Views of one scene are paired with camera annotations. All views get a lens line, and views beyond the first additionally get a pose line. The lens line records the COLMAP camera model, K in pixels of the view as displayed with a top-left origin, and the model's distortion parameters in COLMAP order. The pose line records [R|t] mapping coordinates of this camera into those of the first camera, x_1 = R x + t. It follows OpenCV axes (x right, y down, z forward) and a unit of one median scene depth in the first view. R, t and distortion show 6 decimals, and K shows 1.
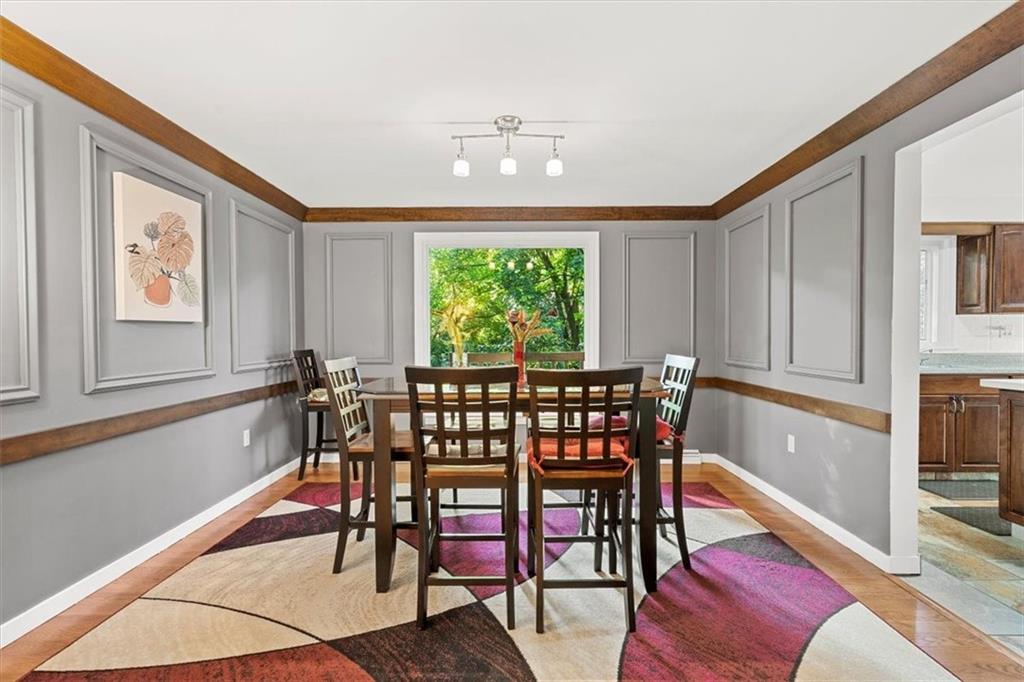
lens RADIAL K [[459.2, 0, 512.0], [0, 459.2, 341.0], [0, 0, 1]] dist [0.000381, 0.000134]
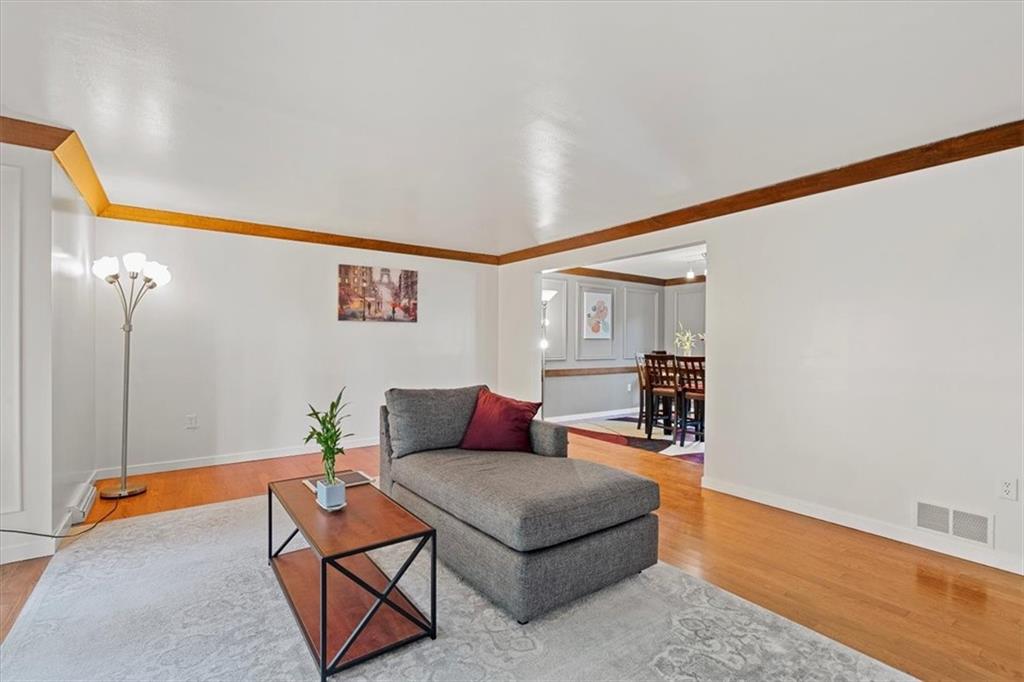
lens RADIAL K [[466.3, 0, 510.7], [0, 466.3, 342.8], [0, 0, 1]] dist [-0.007663, 0.000424]
pose [[0.581758, 0.010719, -0.813291, 1.341730], [-0.019337, 0.999813, -0.000654, -0.003952], [0.813132, 0.016107, 0.581856, -1.178181]]
